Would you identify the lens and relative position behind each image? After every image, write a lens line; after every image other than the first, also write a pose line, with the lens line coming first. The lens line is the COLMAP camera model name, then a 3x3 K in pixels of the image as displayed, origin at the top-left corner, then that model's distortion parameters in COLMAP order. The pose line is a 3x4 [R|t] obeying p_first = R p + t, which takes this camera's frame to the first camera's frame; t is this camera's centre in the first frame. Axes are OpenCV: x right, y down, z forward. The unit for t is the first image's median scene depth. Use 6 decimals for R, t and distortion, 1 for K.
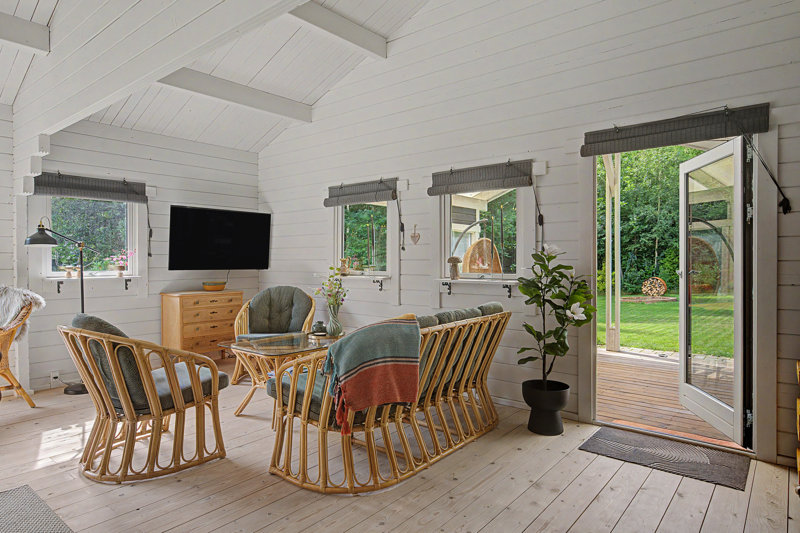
lens RADIAL K [[479.8, 0, 397.4], [0, 479.8, 262.9], [0, 0, 1]] dist [-0.005484, 0.001935]
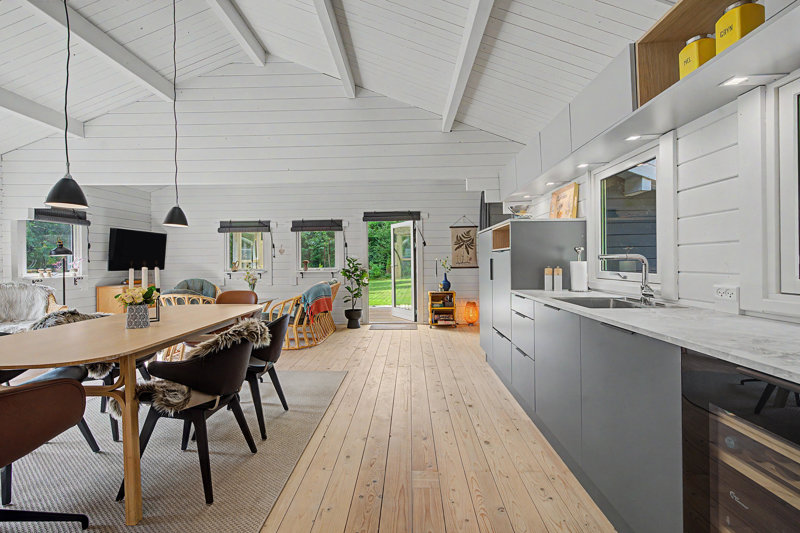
lens RADIAL K [[352.7, 0, 399.8], [0, 352.7, 262.0], [0, 0, 1]] dist [0.004437, 0.000275]
pose [[0.789932, -0.010291, 0.613107, -0.579790], [0.015758, 0.999870, -0.003519, 0.006667], [-0.612991, 0.012441, 0.789992, -0.576460]]
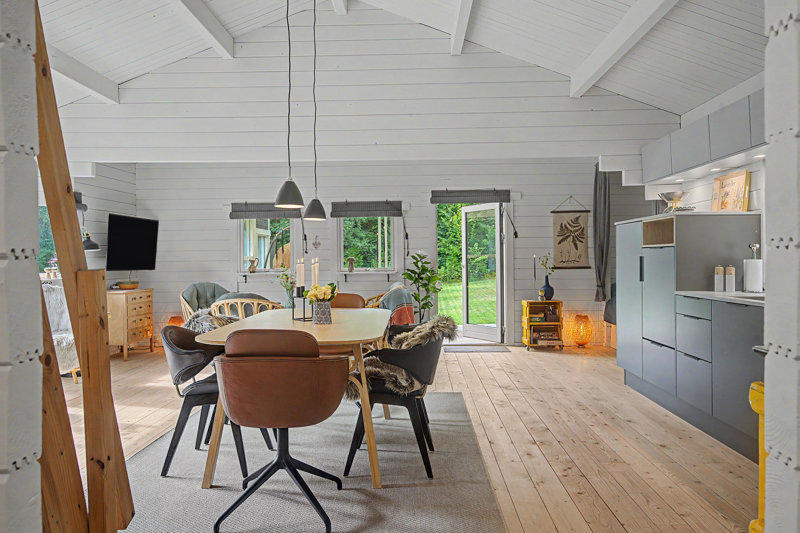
lens RADIAL K [[593.1, 0, 399.2], [0, 593.1, 262.7], [0, 0, 1]] dist [-0.008959, 0.007778]
pose [[0.795316, -0.010846, 0.606098, -1.032933], [0.013023, 0.999915, 0.000804, 0.004848], [-0.606055, 0.007253, 0.795390, -0.705670]]
